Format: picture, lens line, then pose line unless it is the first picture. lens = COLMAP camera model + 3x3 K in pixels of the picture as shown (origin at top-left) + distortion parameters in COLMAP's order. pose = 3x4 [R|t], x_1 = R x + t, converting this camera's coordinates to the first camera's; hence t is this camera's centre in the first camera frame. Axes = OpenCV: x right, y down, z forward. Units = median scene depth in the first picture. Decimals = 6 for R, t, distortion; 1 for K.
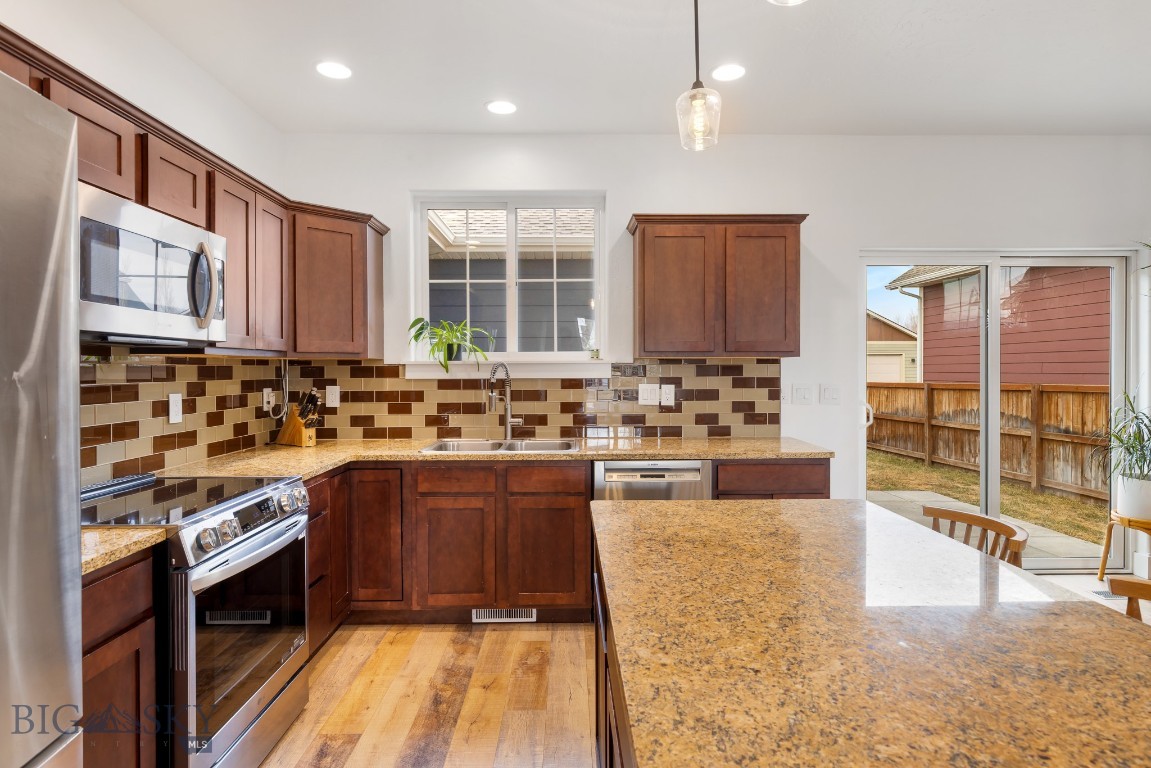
lens RADIAL K [[609.6, 0, 578.1], [0, 609.6, 373.3], [0, 0, 1]] dist [-0.000159, -0.000148]
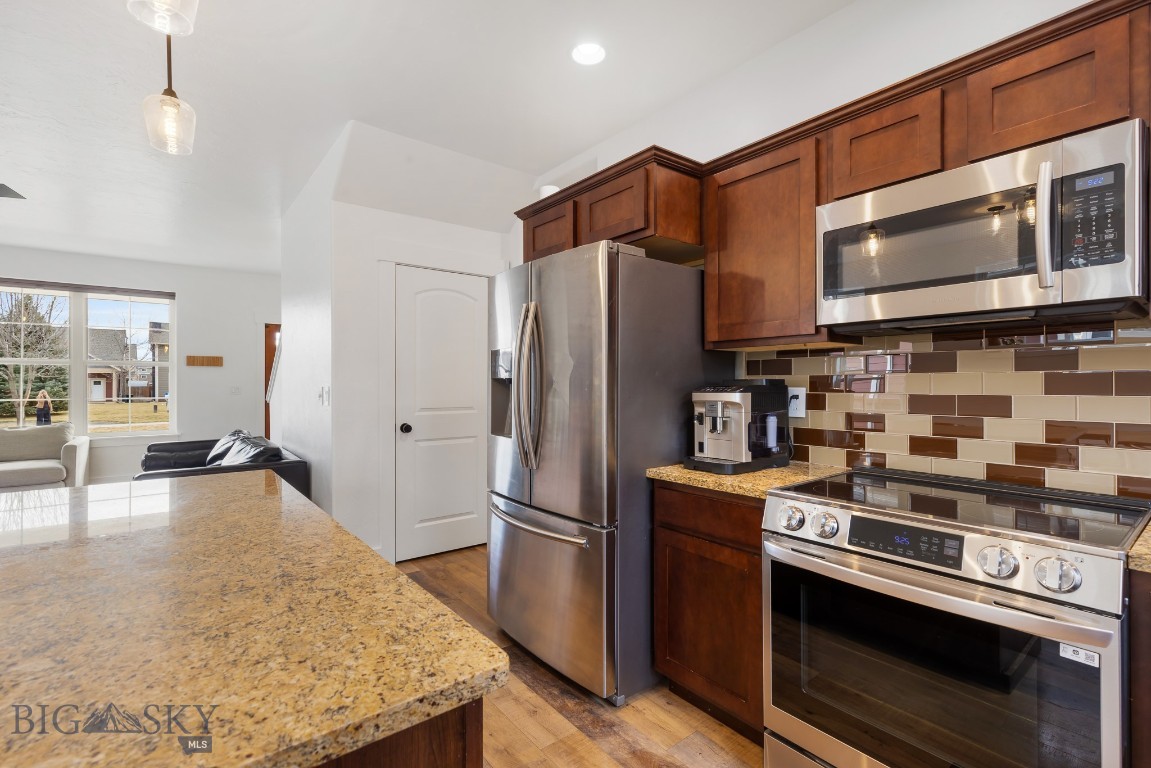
lens RADIAL K [[522.7, 0, 575.5], [0, 522.7, 384.0], [0, 0, 1]] dist [0.010508, -0.000220]
pose [[-0.795770, 0.003078, -0.605591, 0.102124], [0.000167, 0.999988, 0.004863, 0.019368], [0.605599, 0.003769, -0.795761, 0.697132]]
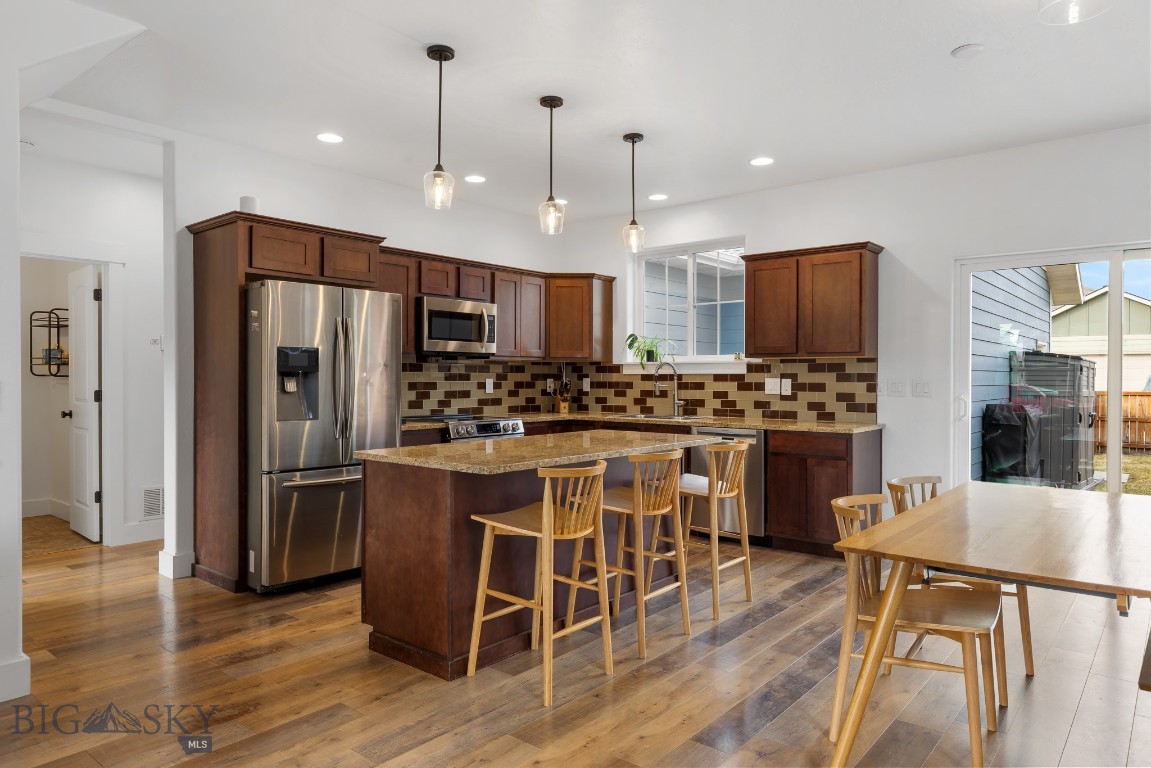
lens RADIAL K [[731.0, 0, 575.5], [0, 731.0, 384.0], [0, 0, 1]] dist [0.001697, -0.000027]
pose [[0.759421, 0.011226, -0.650503, 0.828778], [-0.008573, 0.999937, 0.007247, 0.022252], [0.650543, 0.000074, 0.759469, -0.482170]]
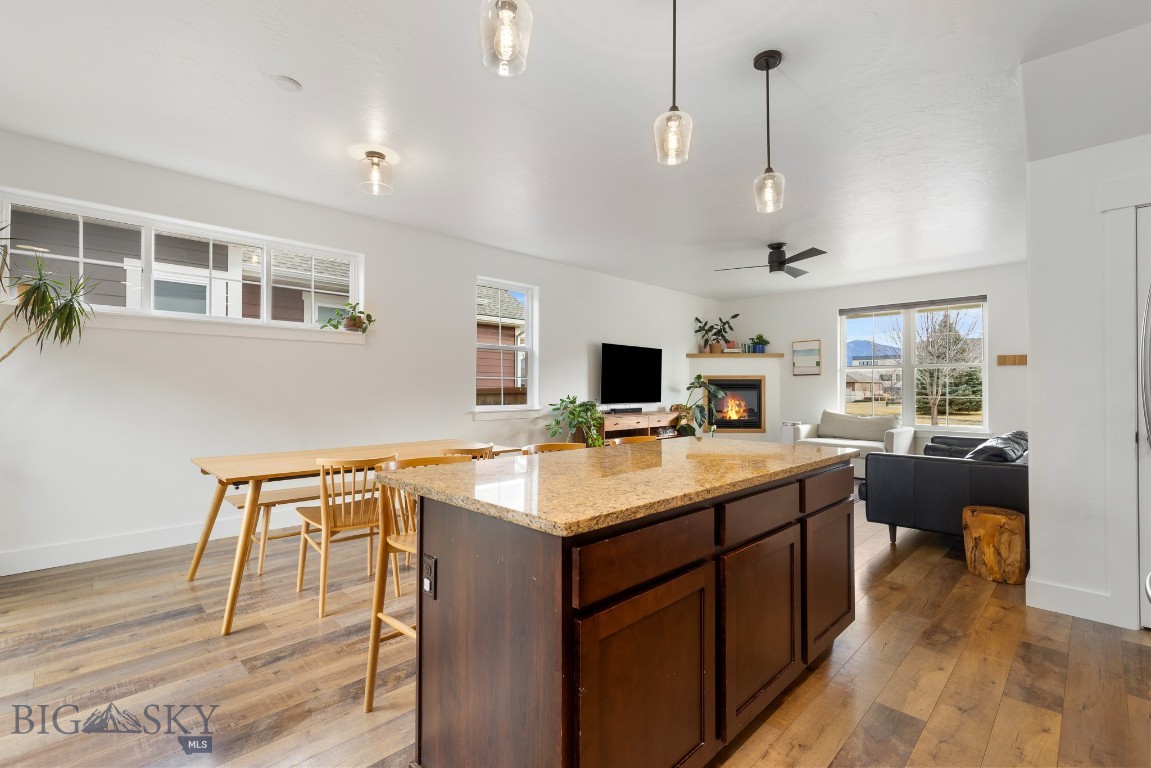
lens RADIAL K [[516.7, 0, 576.1], [0, 516.7, 379.6], [0, 0, 1]] dist [0.004045, -0.000263]
pose [[-0.695851, 0.014189, 0.718046, -0.202761], [0.003534, 0.999860, -0.016333, 0.038032], [-0.718177, -0.008828, -0.695804, 0.741292]]
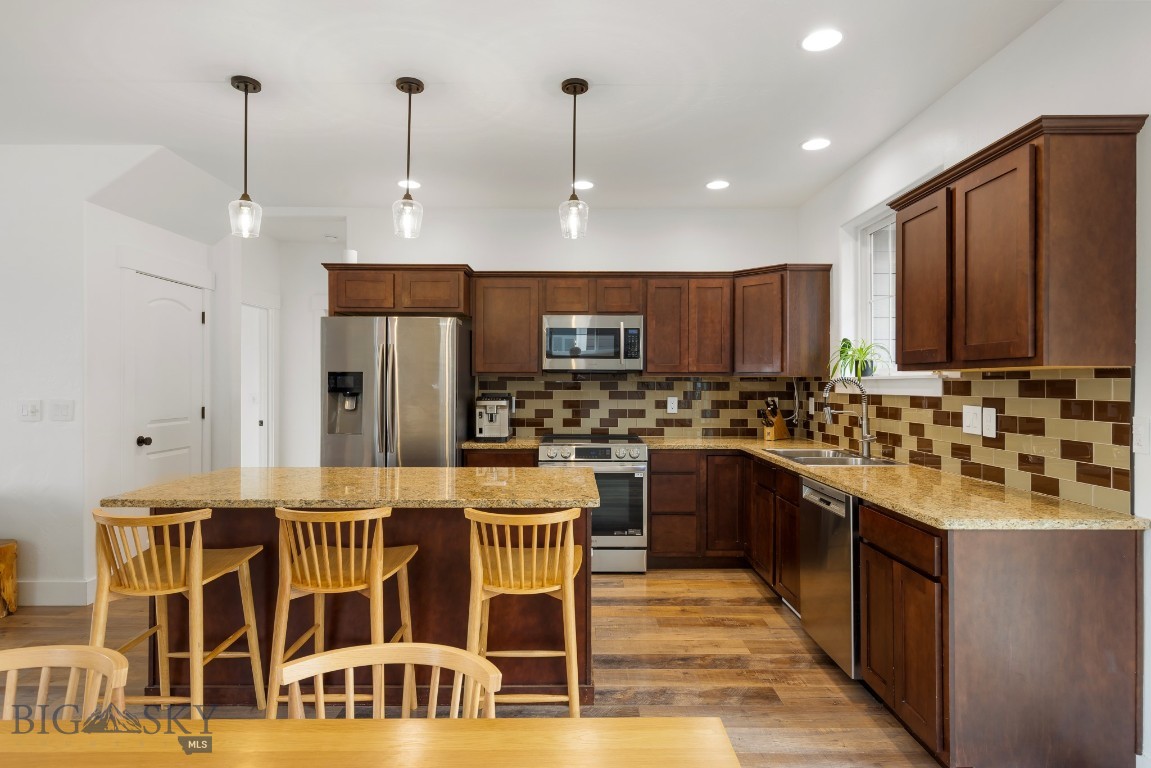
lens RADIAL K [[627.0, 0, 578.3], [0, 627.0, 383.8], [0, 0, 1]] dist [0.003011, 0.000951]
pose [[-0.010359, 0.003559, -0.999940, 0.897396], [-0.008362, 0.999958, 0.003646, -0.008261], [0.999911, 0.008399, -0.010329, 0.531095]]
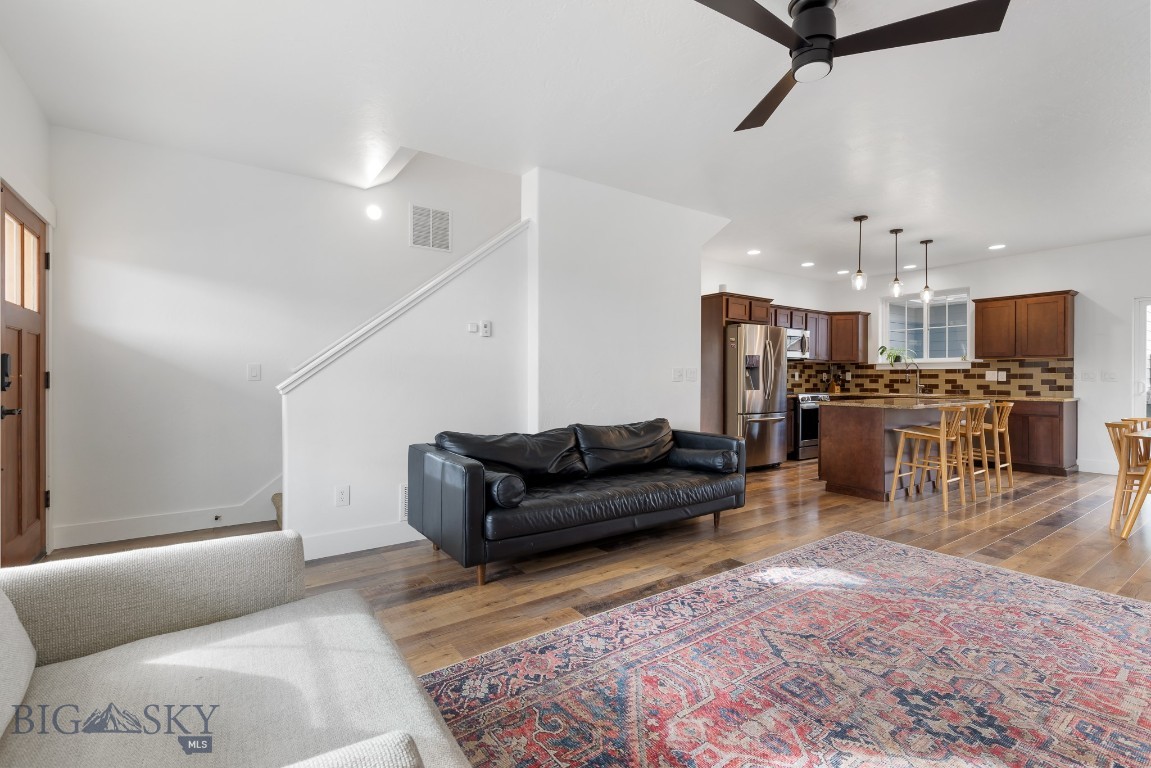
lens RADIAL K [[516.7, 0, 576.1], [0, 516.7, 379.6], [0, 0, 1]] dist [0.004045, -0.000263]
pose [[0.562883, 0.007973, -0.826498, 0.831137], [-0.009170, 0.999952, 0.003401, 0.056181], [0.826485, 0.005665, 0.562930, -1.321269]]
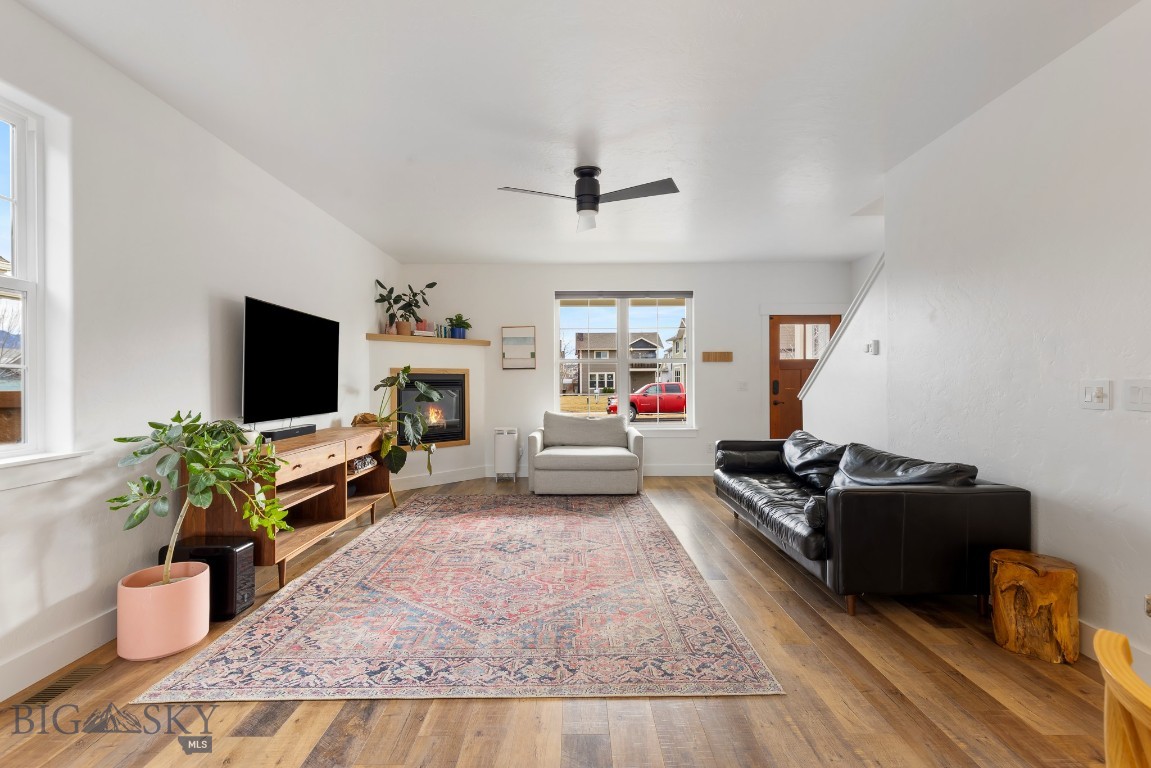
lens RADIAL K [[516.7, 0, 576.1], [0, 516.7, 379.6], [0, 0, 1]] dist [0.004045, -0.000263]
pose [[-0.999900, 0.008631, 0.011193, 0.497465], [0.008641, 0.999962, 0.000843, 0.022365], [-0.011185, 0.000940, -0.999937, 0.257178]]
